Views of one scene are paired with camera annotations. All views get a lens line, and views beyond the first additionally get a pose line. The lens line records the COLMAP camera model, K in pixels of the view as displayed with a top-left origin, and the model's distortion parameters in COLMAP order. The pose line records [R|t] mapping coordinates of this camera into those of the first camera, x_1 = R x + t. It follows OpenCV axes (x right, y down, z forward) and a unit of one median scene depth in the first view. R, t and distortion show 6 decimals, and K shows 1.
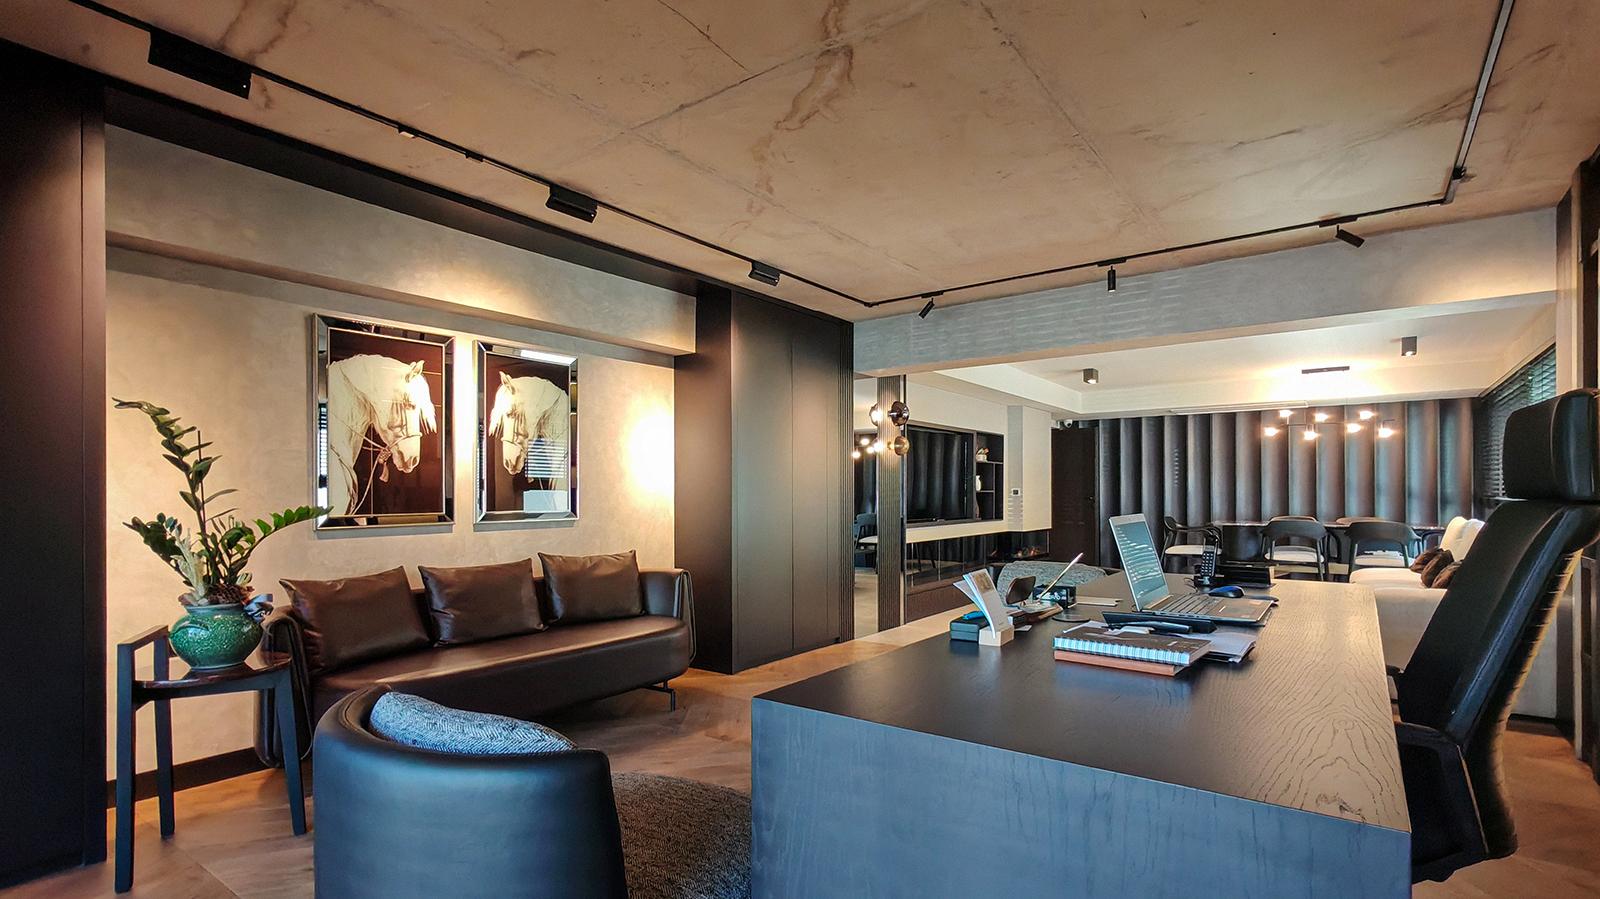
lens RADIAL K [[735.9, 0, 745.6], [0, 735.9, 491.4], [0, 0, 1]] dist [0.002335, 0.001731]
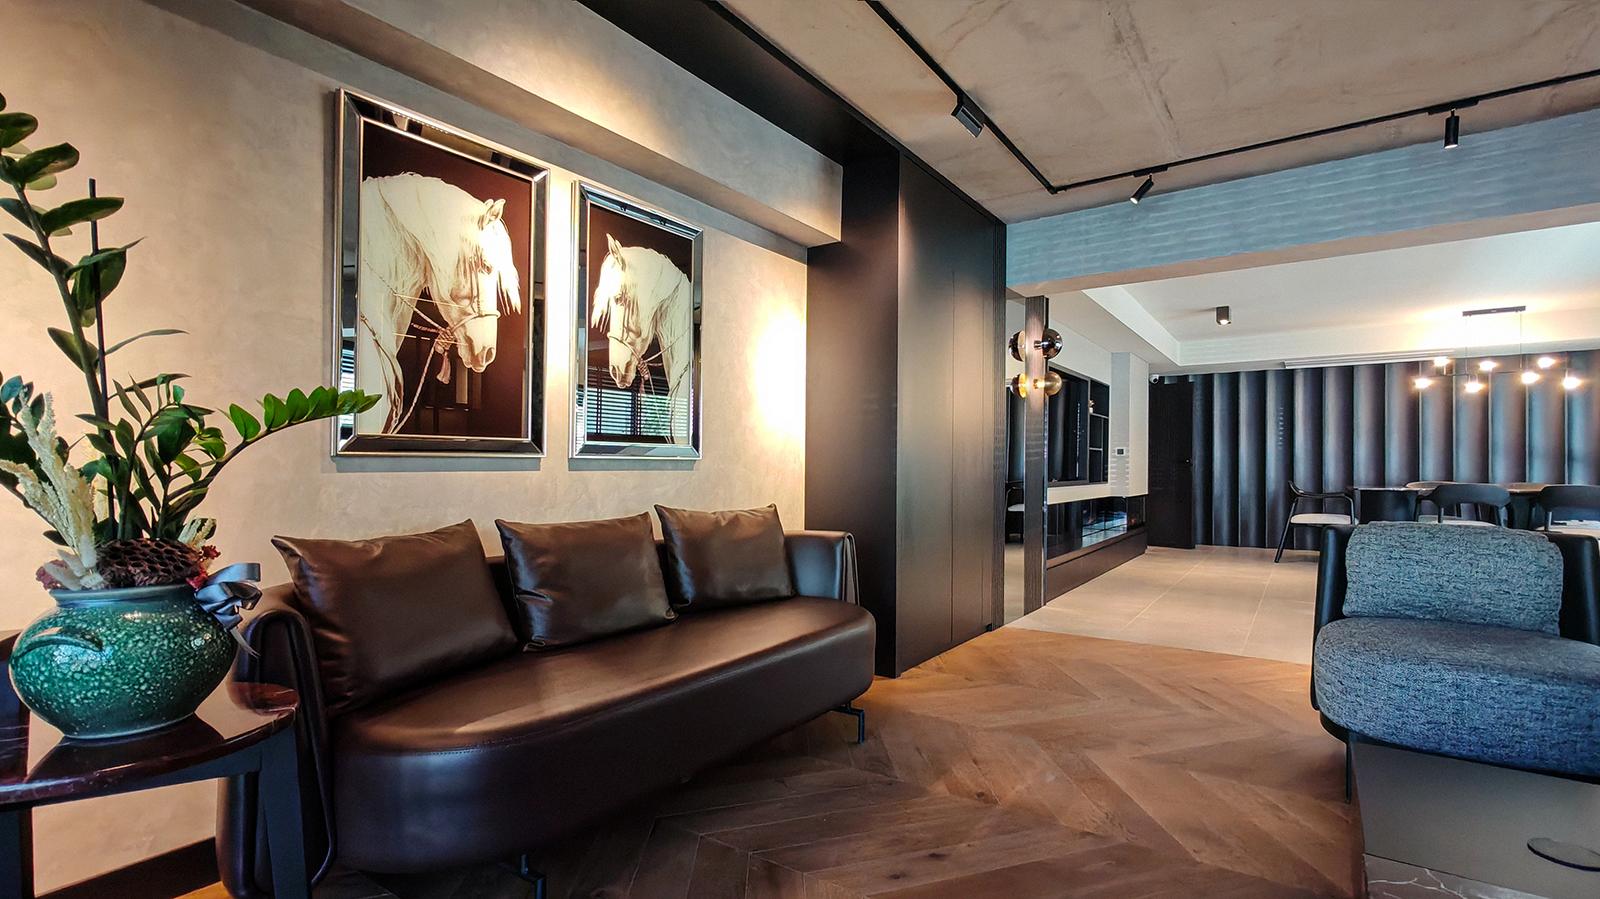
lens RADIAL K [[735.9, 0, 752.5], [0, 735.9, 452.6], [0, 0, 1]] dist [0.002335, 0.001731]
pose [[0.999800, 0.008809, 0.017940, -0.207486], [-0.008556, 0.999864, -0.014099, 0.044673], [-0.018062, 0.013943, 0.999740, 0.322470]]
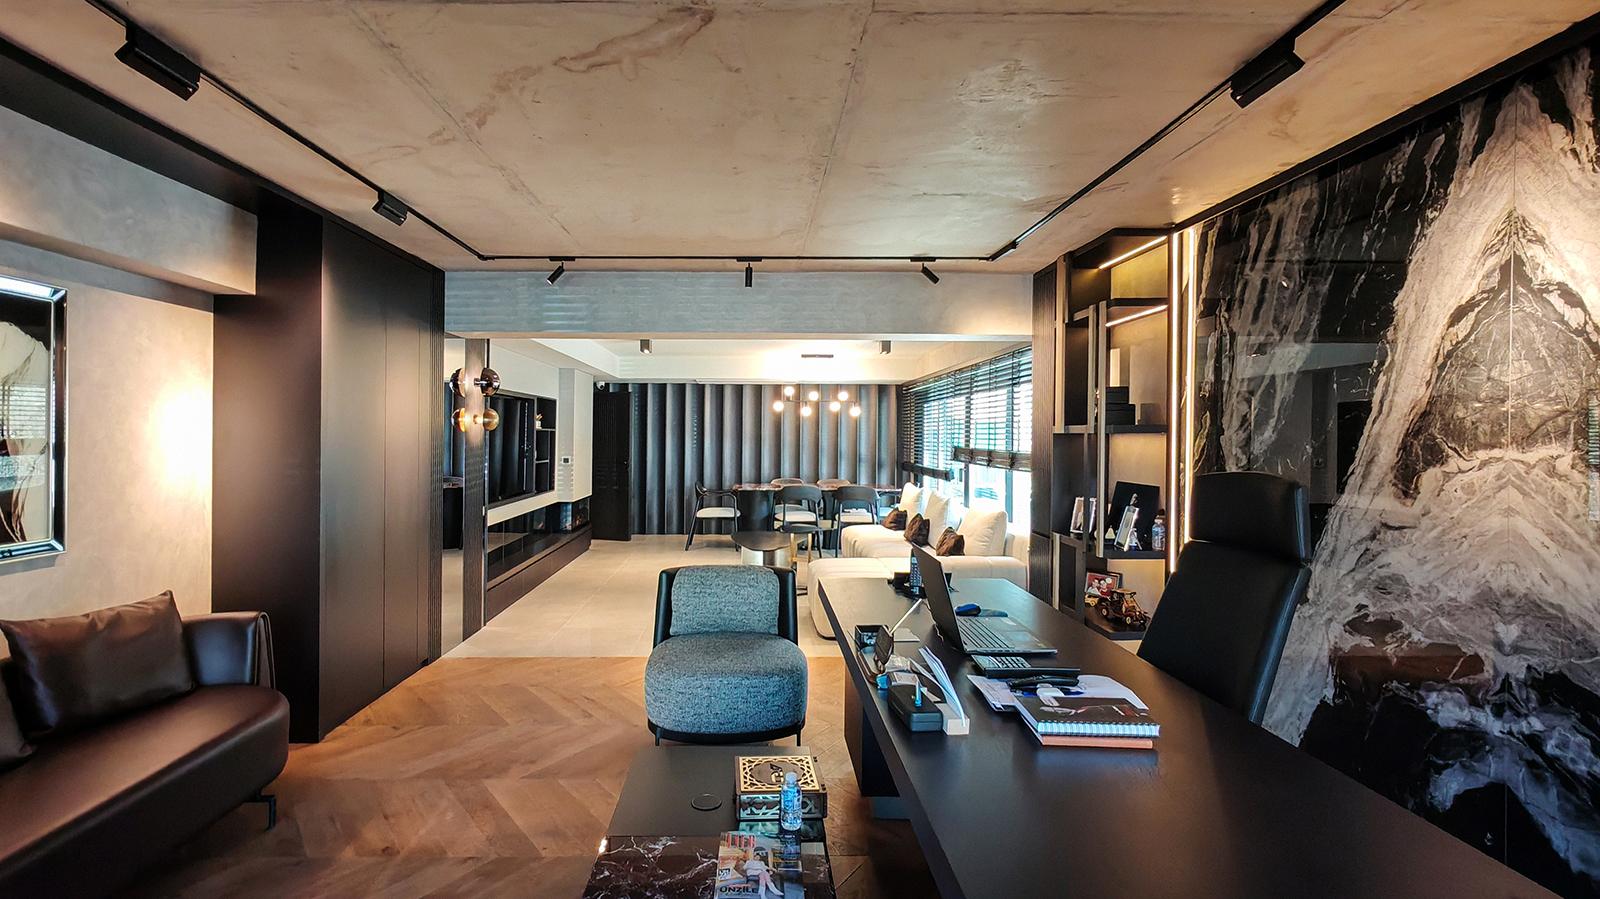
lens RADIAL K [[801.2, 0, 729.5], [0, 801.2, 443.0], [0, 0, 1]] dist [-0.000015, 0.003532]
pose [[0.795669, 0.003637, 0.605721, -0.210115], [-0.008105, 0.999956, 0.004643, -0.066365], [-0.605677, -0.008603, 0.795664, 0.143385]]
